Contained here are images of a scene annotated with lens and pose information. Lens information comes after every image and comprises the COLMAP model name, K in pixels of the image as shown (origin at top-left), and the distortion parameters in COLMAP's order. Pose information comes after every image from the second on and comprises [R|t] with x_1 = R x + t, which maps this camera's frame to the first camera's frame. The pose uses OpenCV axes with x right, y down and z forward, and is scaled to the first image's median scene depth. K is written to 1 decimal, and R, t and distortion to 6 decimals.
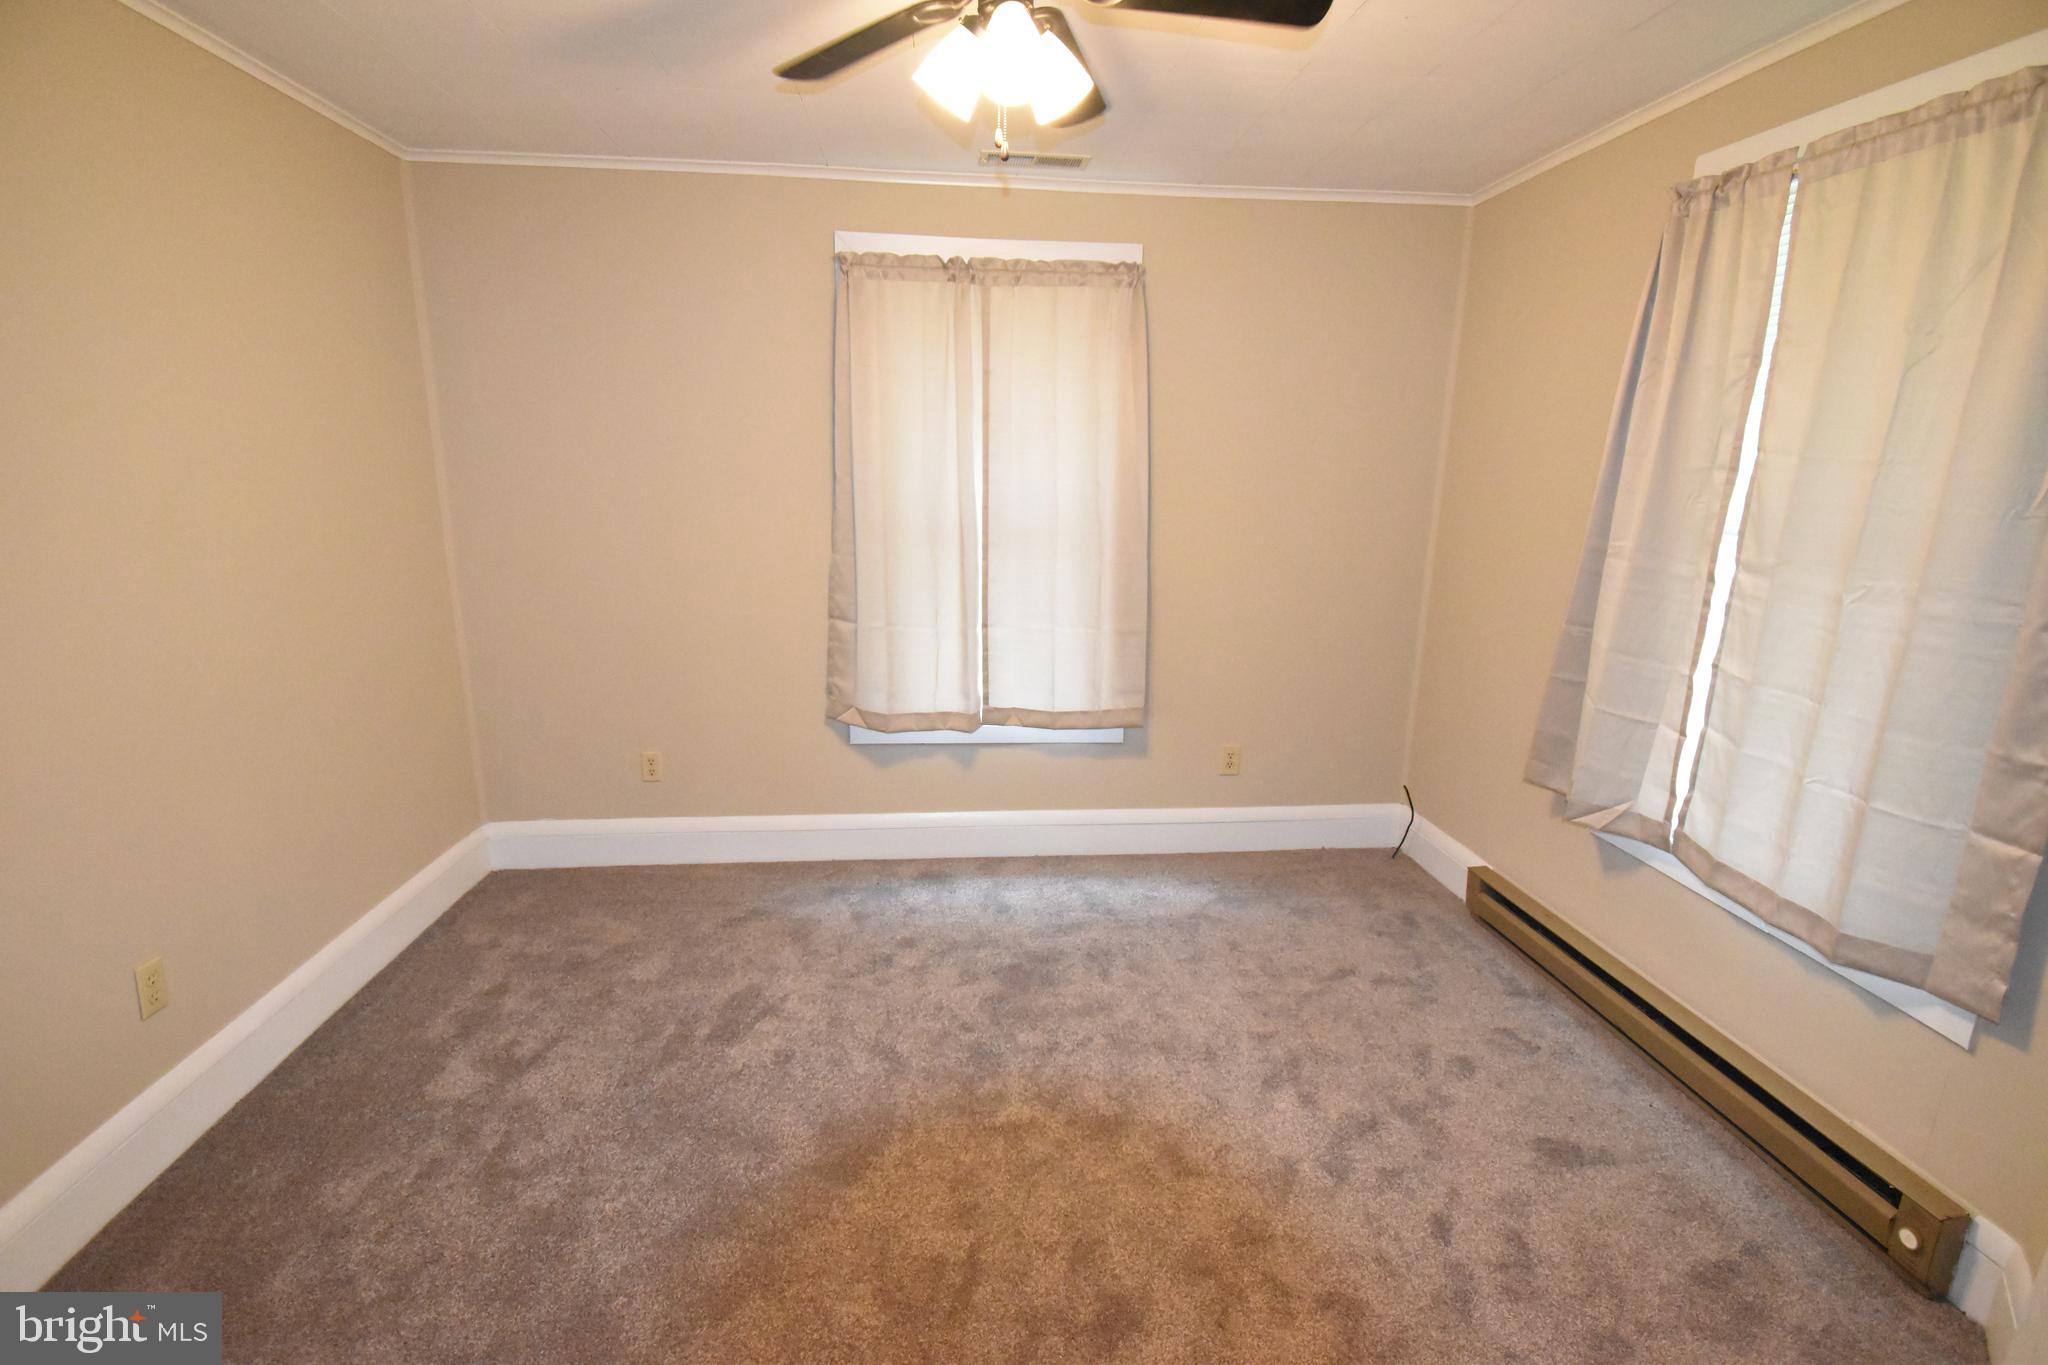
lens RADIAL K [[901.8, 0, 1028.9], [0, 901.8, 681.3], [0, 0, 1]] dist [0.016254, -0.025633]
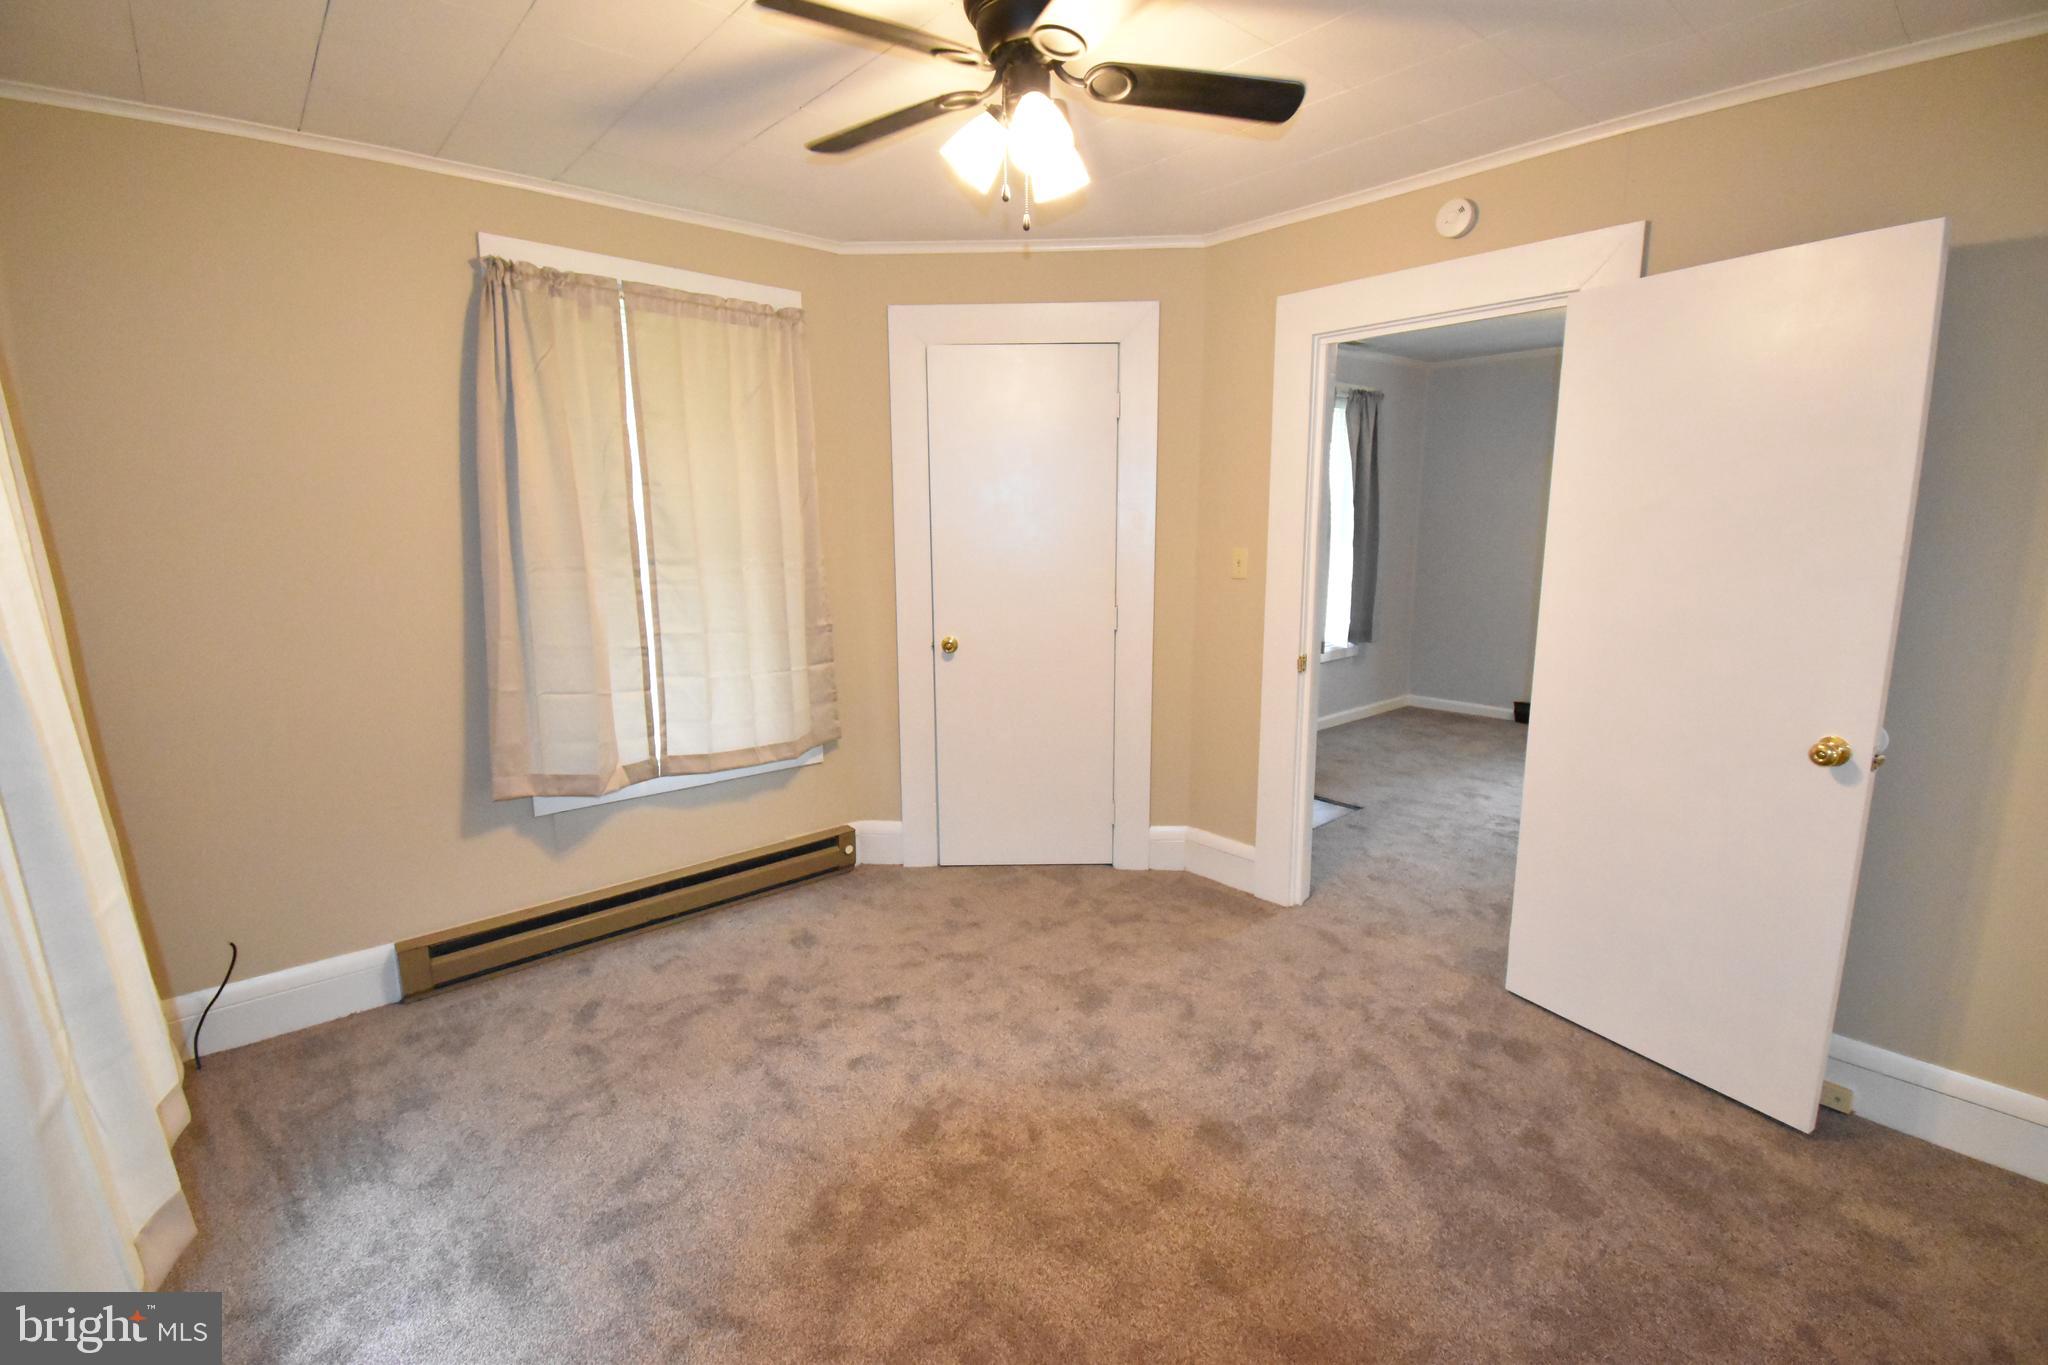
lens RADIAL K [[901.8, 0, 1028.9], [0, 901.8, 681.3], [0, 0, 1]] dist [0.016254, -0.025633]
pose [[-0.586853, -0.175800, 0.790378, -0.727150], [0.162682, 0.930639, 0.327788, -0.319505], [-0.793182, 0.320944, -0.517549, 1.226892]]
